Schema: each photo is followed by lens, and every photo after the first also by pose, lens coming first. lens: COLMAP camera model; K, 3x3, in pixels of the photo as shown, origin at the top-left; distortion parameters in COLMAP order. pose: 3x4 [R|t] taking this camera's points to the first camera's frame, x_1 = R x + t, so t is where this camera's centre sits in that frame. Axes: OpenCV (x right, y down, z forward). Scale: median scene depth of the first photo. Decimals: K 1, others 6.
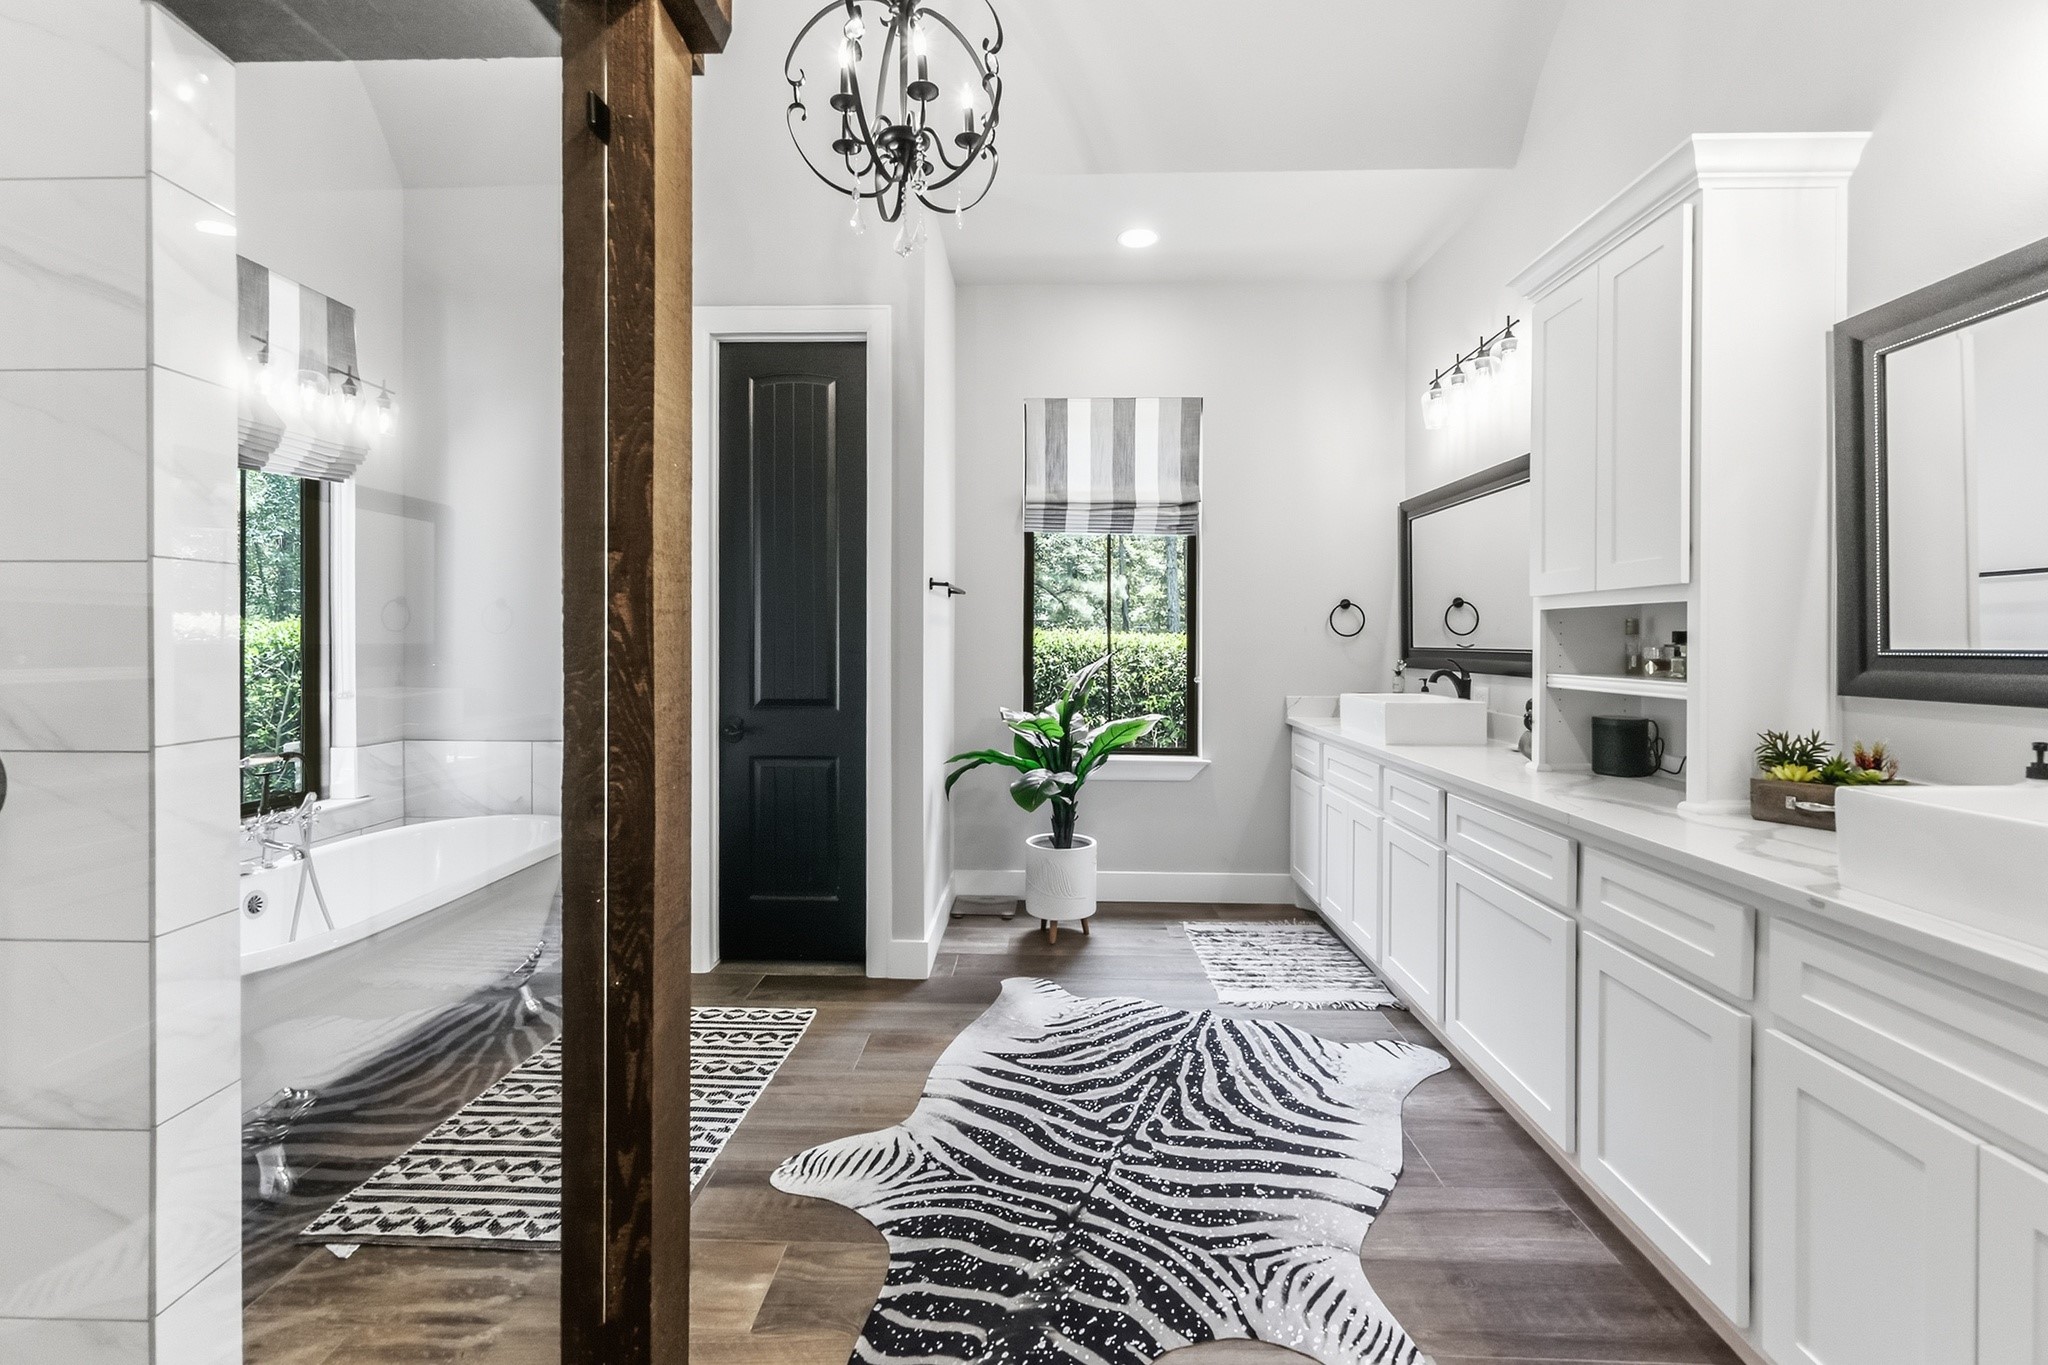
lens RADIAL K [[869.7, 0, 1020.8], [0, 869.7, 642.6], [0, 0, 1]] dist [-0.001877, 0.000078]
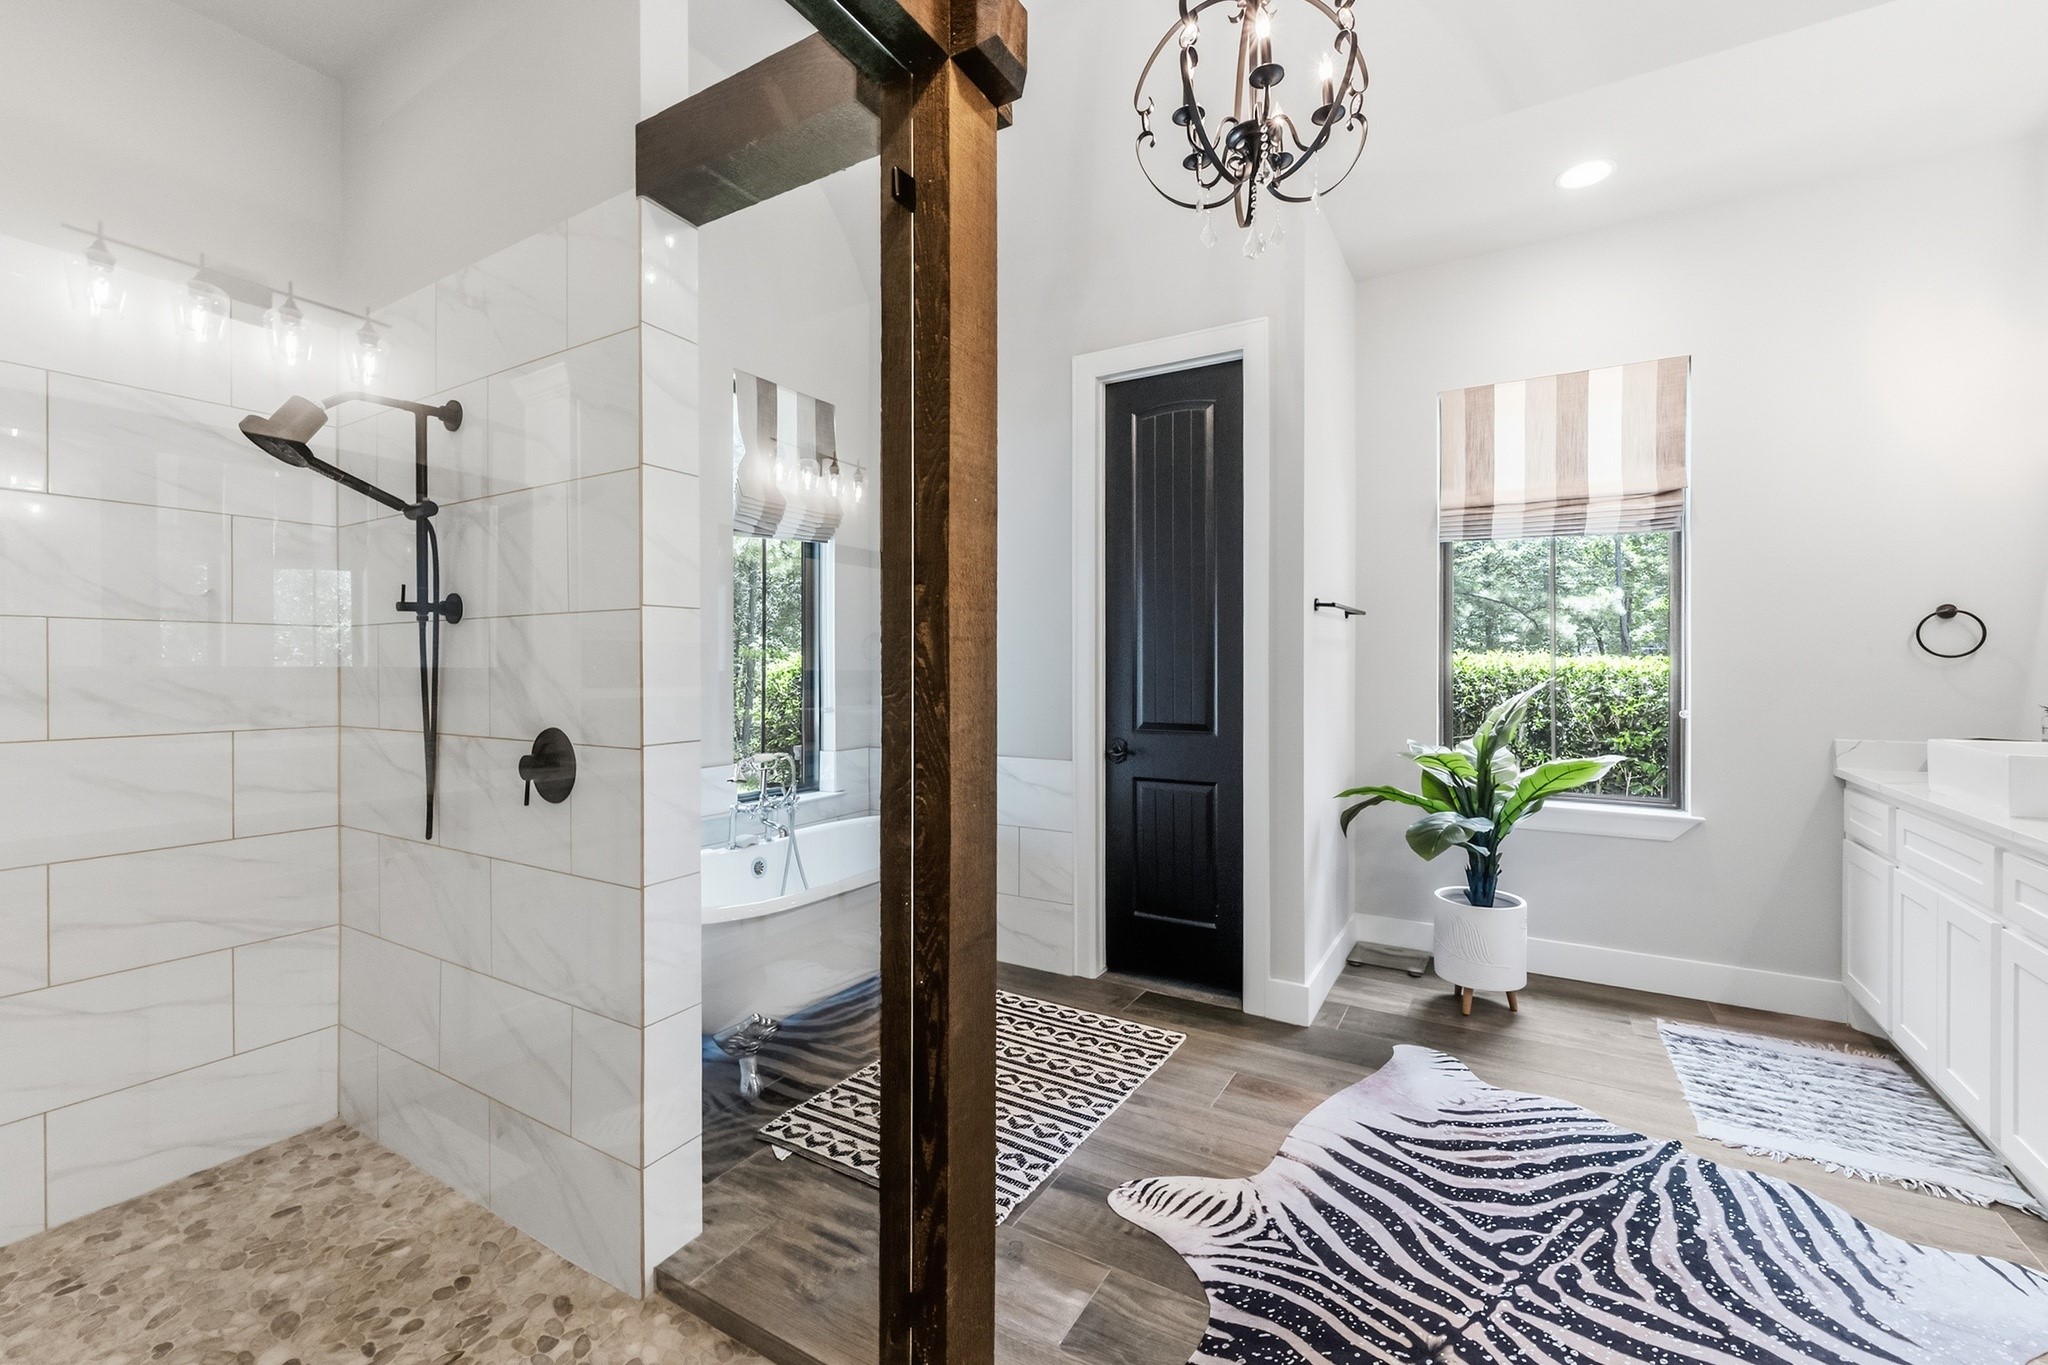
lens RADIAL K [[842.6, 0, 1019.3], [0, 842.6, 666.5], [0, 0, 1]] dist [-0.001080, 0.000012]
pose [[0.875033, -0.003130, -0.484053, 0.078484], [0.002310, 0.999995, -0.002289, 0.000301], [0.484058, 0.000884, 0.875036, 0.070932]]
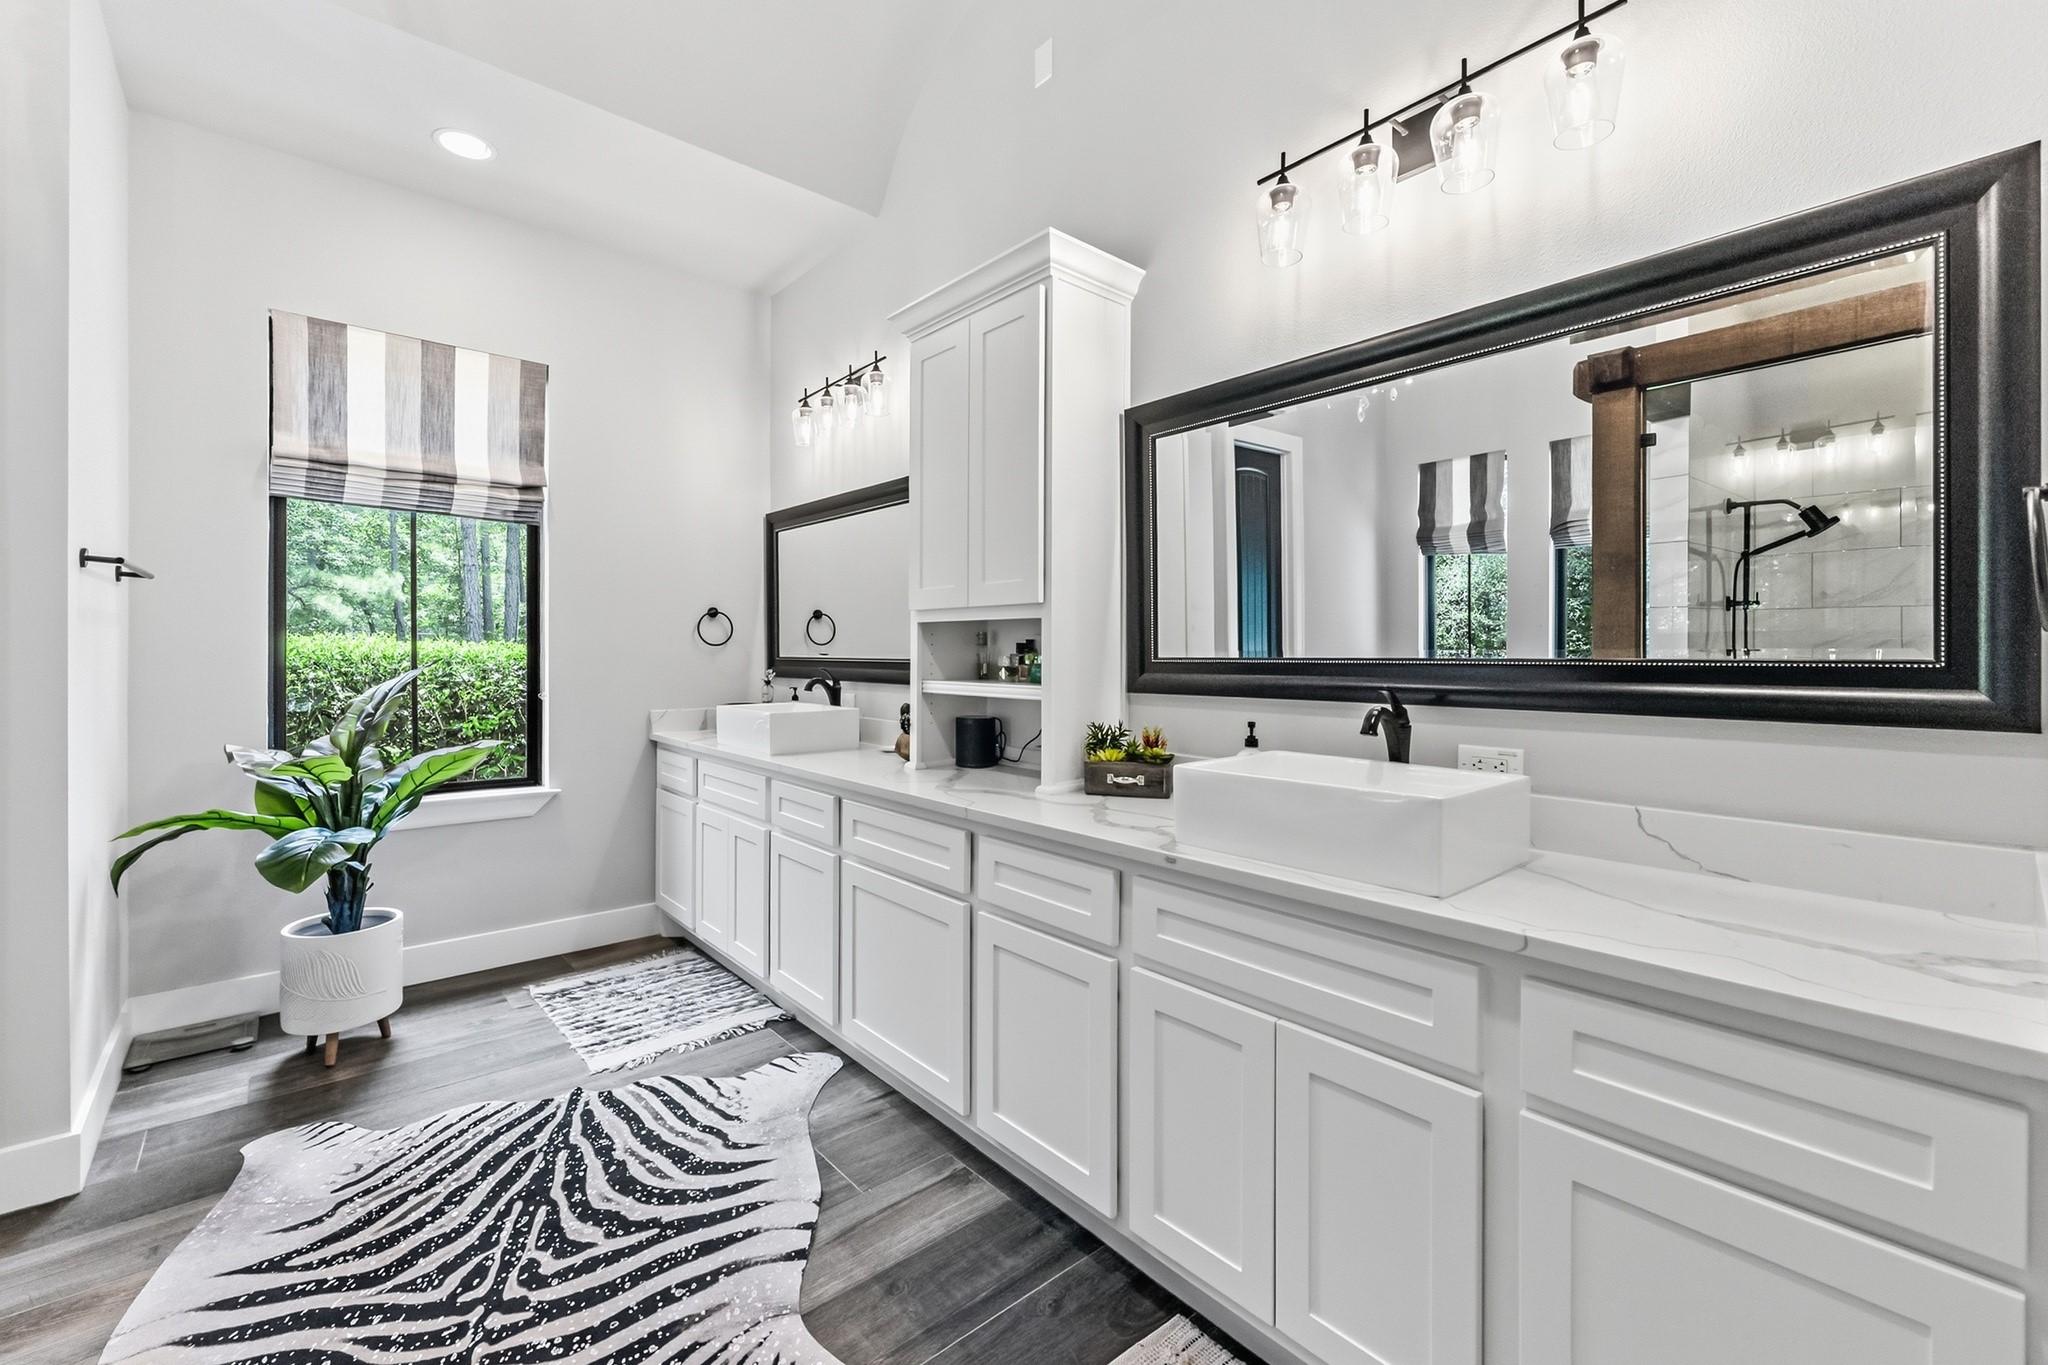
lens RADIAL K [[851.7, 0, 1023.3], [0, 851.7, 654.4], [0, 0, 1]] dist [-0.000149, 0.000270]
pose [[0.729528, -0.001313, 0.683950, -0.040153], [-0.000647, 0.999996, 0.002610, -0.000249], [-0.683951, -0.002347, 0.729524, 0.121363]]
